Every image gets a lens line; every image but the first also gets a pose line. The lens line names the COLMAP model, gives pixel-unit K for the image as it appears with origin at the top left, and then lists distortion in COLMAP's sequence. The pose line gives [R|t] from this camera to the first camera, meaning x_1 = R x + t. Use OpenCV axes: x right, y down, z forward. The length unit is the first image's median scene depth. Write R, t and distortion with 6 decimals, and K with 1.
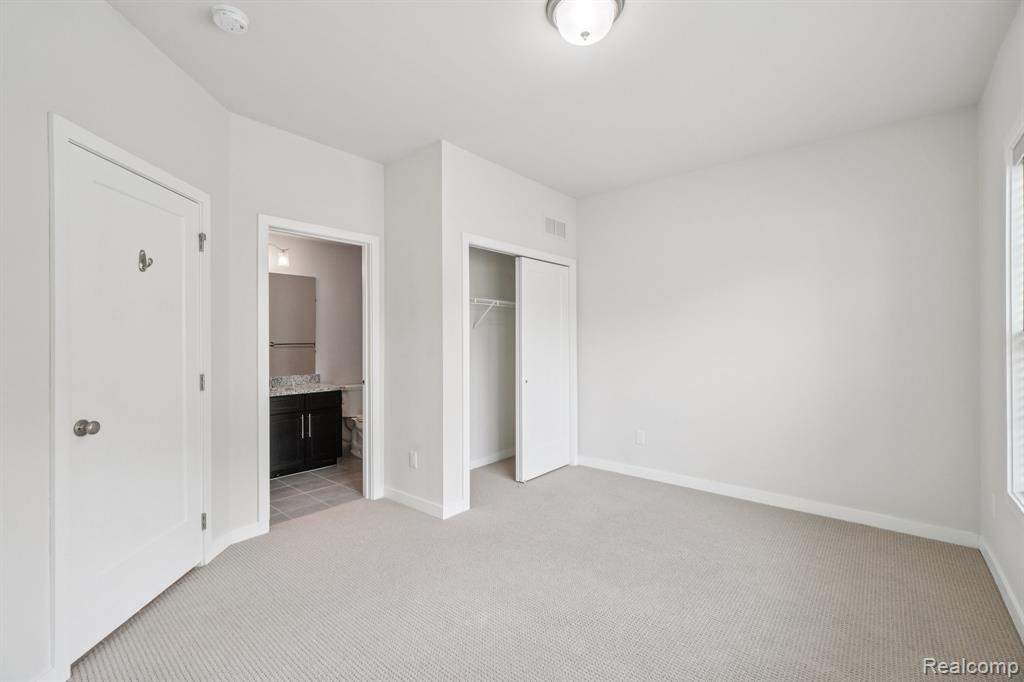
lens RADIAL K [[443.3, 0, 514.4], [0, 443.3, 341.1], [0, 0, 1]] dist [-0.000294, 0.000023]
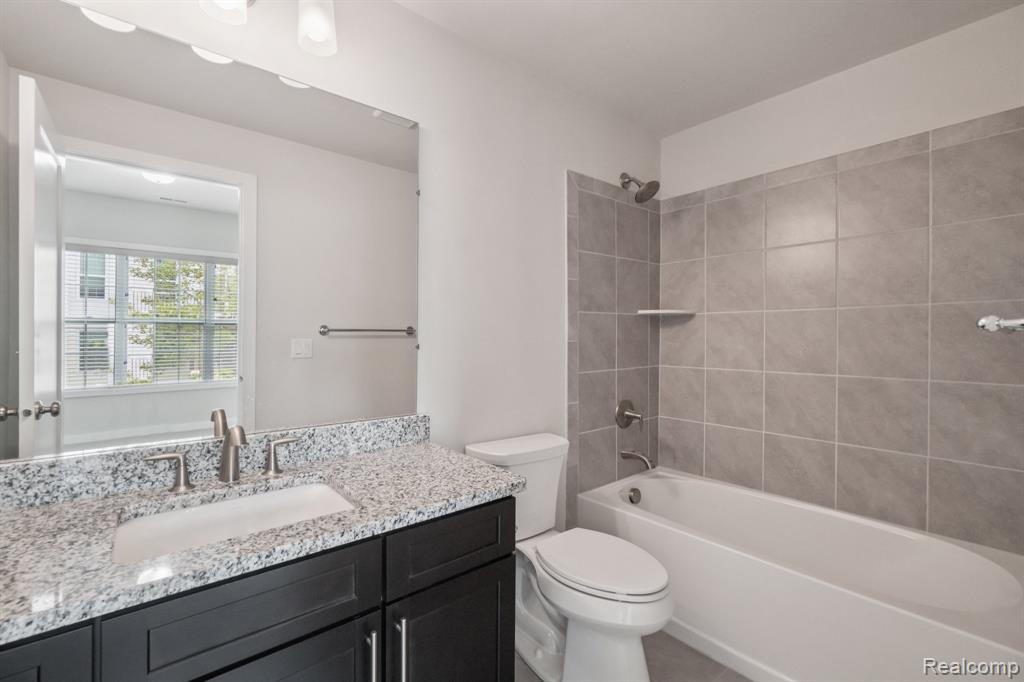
lens RADIAL K [[443.3, 0, 509.8], [0, 443.3, 337.4], [0, 0, 1]] dist [-0.000294, 0.000023]
pose [[0.983719, 0.005489, -0.179631, -0.326341], [-0.005615, 0.999984, -0.000188, 0.017518], [0.179627, 0.001194, 0.983734, 0.697357]]
